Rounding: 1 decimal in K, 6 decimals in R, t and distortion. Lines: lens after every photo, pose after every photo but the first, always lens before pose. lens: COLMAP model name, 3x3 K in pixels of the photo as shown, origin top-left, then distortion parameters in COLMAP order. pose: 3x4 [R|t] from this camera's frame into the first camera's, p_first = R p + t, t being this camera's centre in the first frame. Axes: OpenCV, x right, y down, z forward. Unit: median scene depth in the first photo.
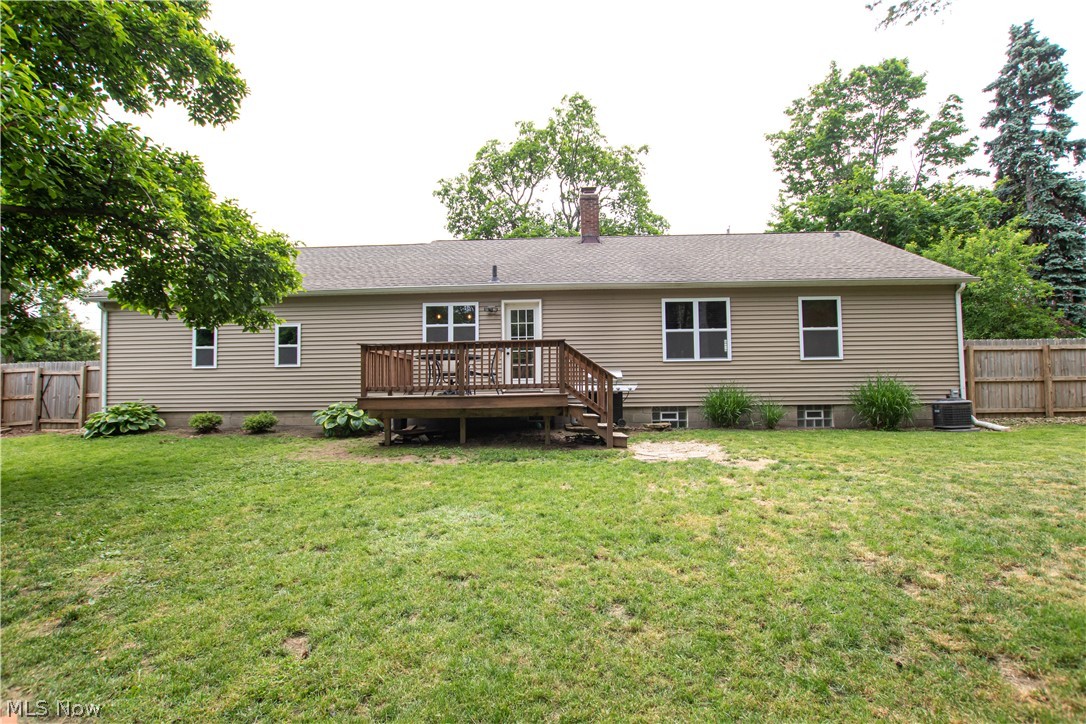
lens RADIAL K [[499.0, 0, 544.2], [0, 499.0, 379.7], [0, 0, 1]] dist [-0.040564, 0.007484]
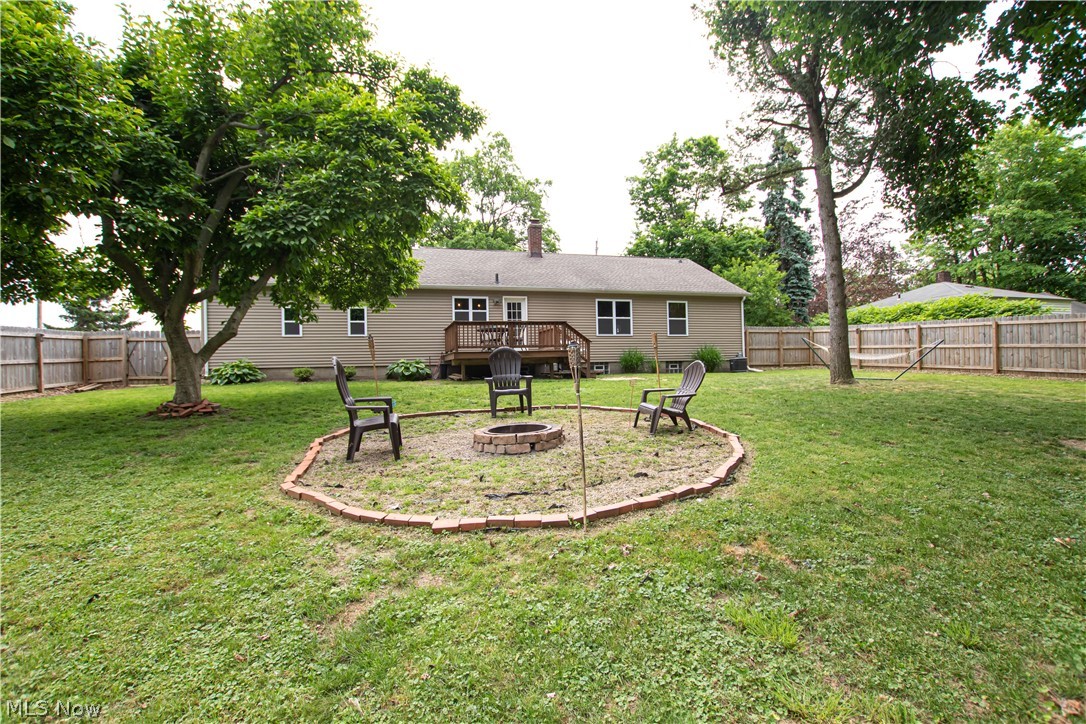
lens RADIAL K [[499.0, 0, 544.2], [0, 499.0, 379.7], [0, 0, 1]] dist [-0.040564, 0.007484]
pose [[0.949207, -0.013398, 0.314365, -0.348394], [0.004010, 0.999527, 0.030492, 0.045395], [-0.314625, -0.027683, 0.948812, -0.424753]]
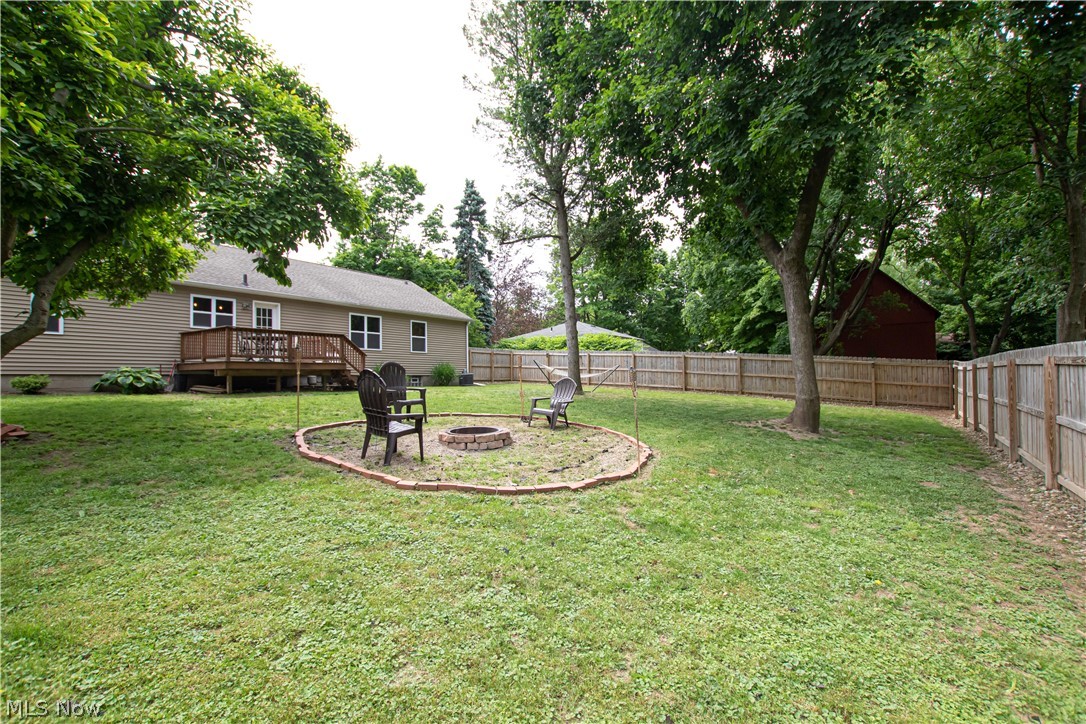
lens RADIAL K [[499.0, 0, 544.2], [0, 499.0, 379.7], [0, 0, 1]] dist [-0.040564, 0.007484]
pose [[0.524474, 0.007053, 0.851397, -0.640658], [-0.013118, 0.999914, -0.000202, 0.045453], [-0.851325, -0.011063, 0.524522, -0.354592]]
